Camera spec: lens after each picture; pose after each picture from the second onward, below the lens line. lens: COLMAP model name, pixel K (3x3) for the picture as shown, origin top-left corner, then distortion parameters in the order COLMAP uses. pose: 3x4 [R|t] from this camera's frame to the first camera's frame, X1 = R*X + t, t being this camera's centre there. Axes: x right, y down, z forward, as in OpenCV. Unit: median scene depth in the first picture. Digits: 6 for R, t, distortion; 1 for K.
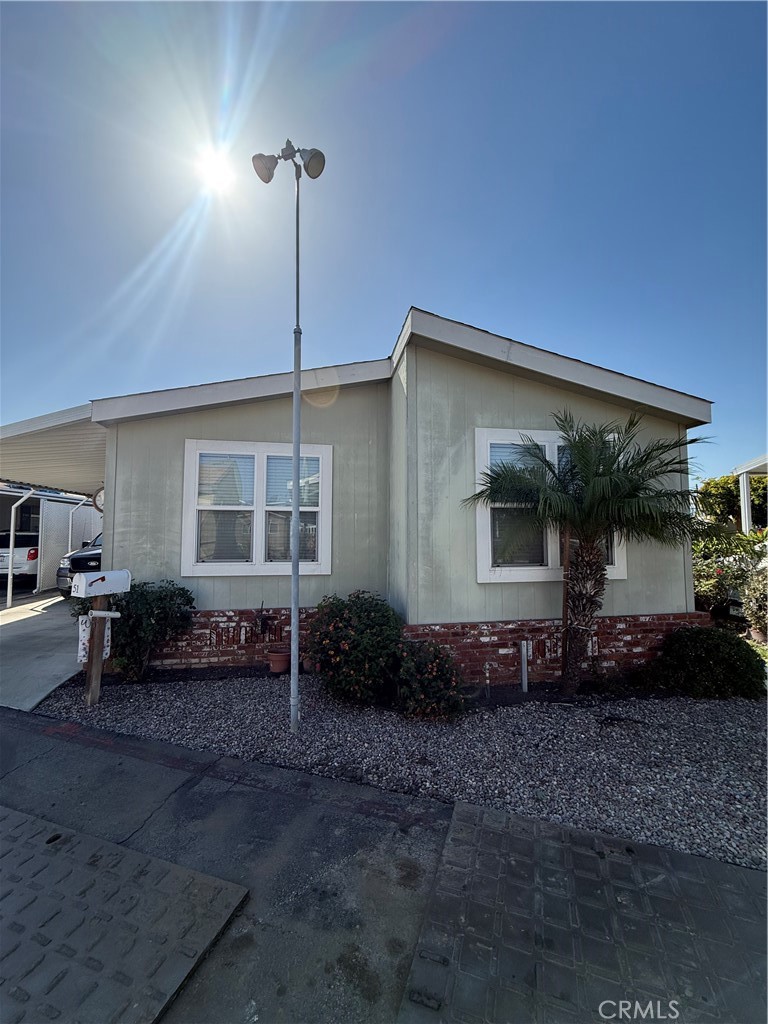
lens RADIAL K [[406.9, 0, 380.0], [0, 406.9, 512.6], [0, 0, 1]] dist [0.002522, 0.000128]
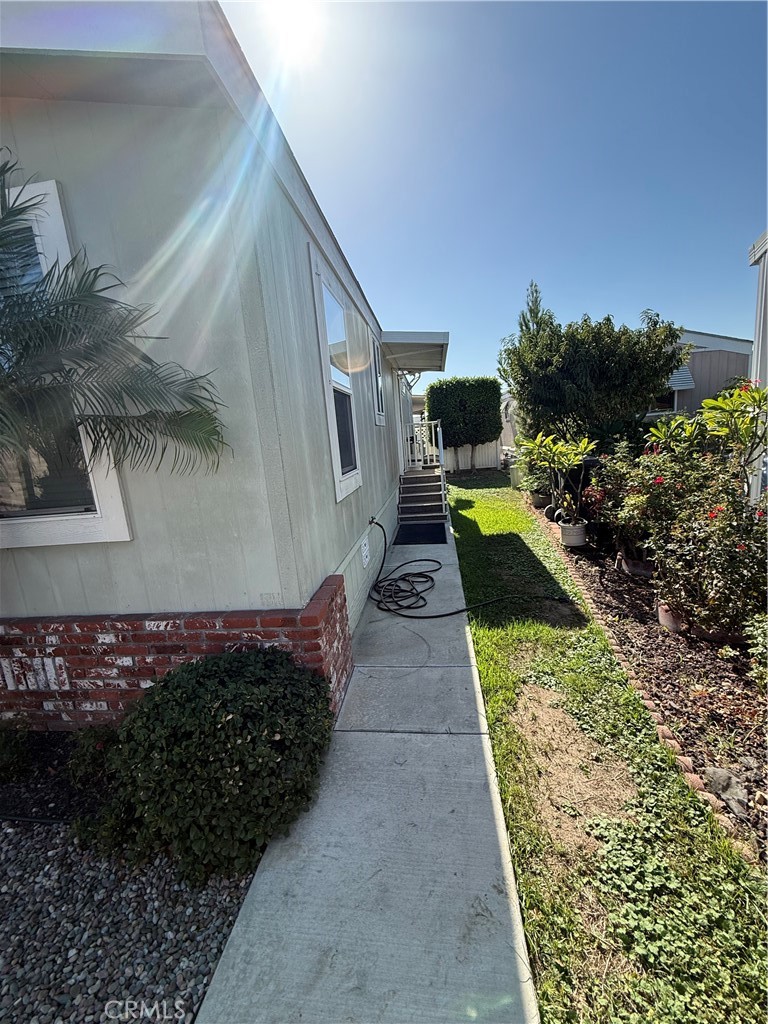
lens RADIAL K [[406.9, 0, 383.0], [0, 406.9, 513.2], [0, 0, 1]] dist [0.002522, 0.000128]
pose [[0.945580, -0.028840, -0.324109, 1.059124], [0.104399, 0.970294, 0.218242, 0.064643], [0.308187, -0.240202, 0.920502, 0.694099]]
